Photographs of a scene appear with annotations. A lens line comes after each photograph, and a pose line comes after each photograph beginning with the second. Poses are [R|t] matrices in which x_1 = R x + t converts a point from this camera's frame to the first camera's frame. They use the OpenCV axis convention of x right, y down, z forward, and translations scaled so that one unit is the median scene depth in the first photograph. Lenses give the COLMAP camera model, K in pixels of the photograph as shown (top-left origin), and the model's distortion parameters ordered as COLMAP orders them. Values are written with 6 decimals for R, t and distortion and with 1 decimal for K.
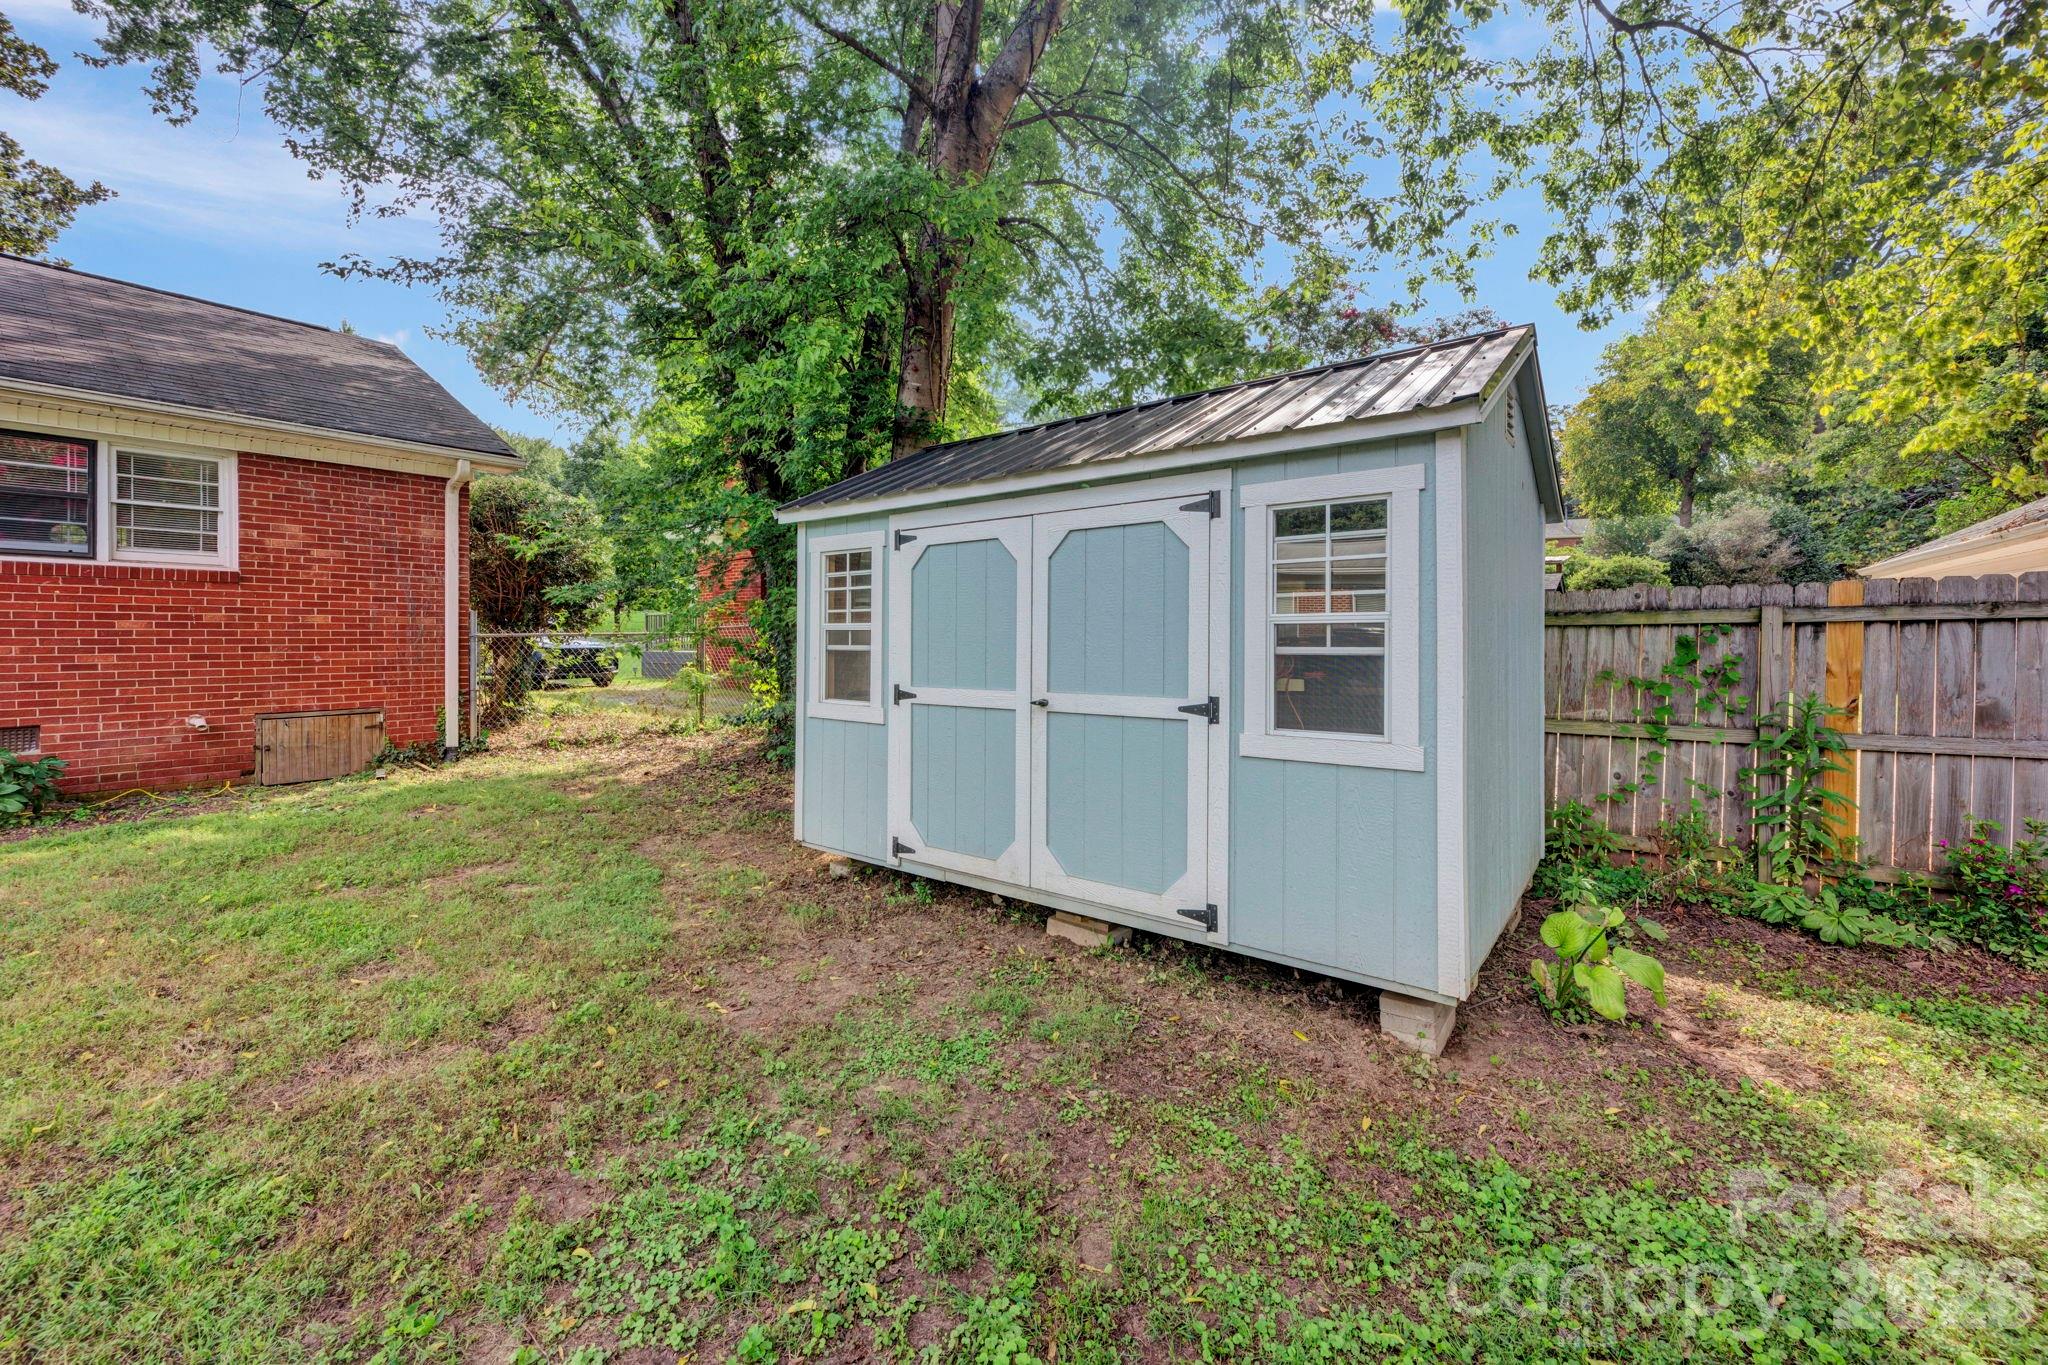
lens RADIAL K [[817.0, 0, 1028.8], [0, 817.0, 635.4], [0, 0, 1]] dist [0.000208, 0.000033]
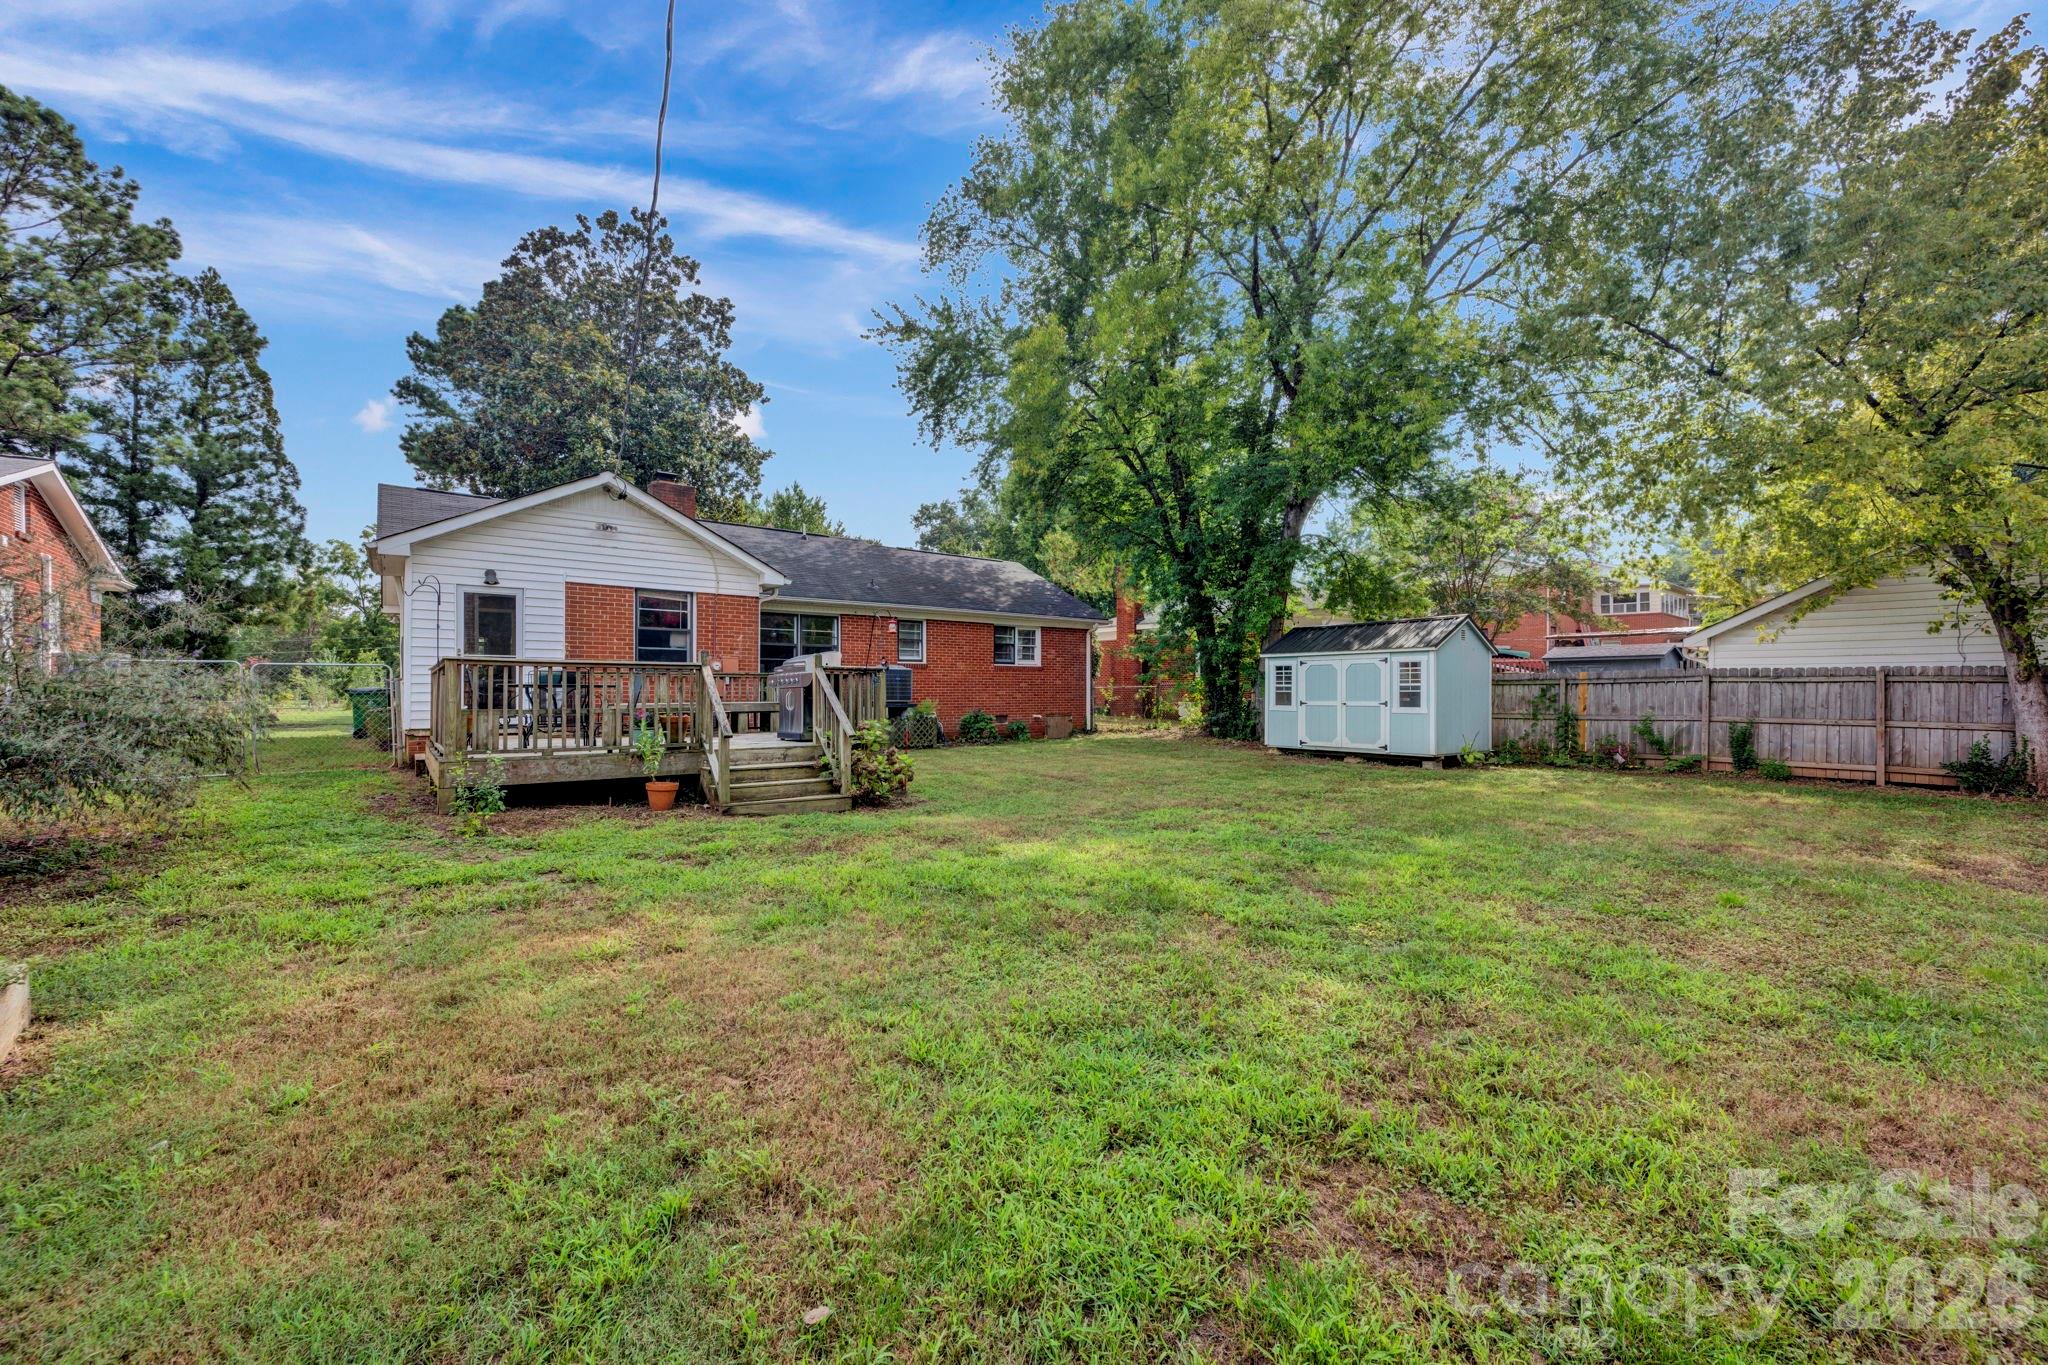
lens RADIAL K [[797.8, 0, 1024.9], [0, 797.8, 676.5], [0, 0, 1]] dist [0.000032, -0.000007]
pose [[0.968148, -0.004809, -0.250331, -0.462096], [0.001251, 0.999896, -0.014371, -0.000978], [0.250374, 0.013600, 0.968054, -2.894731]]
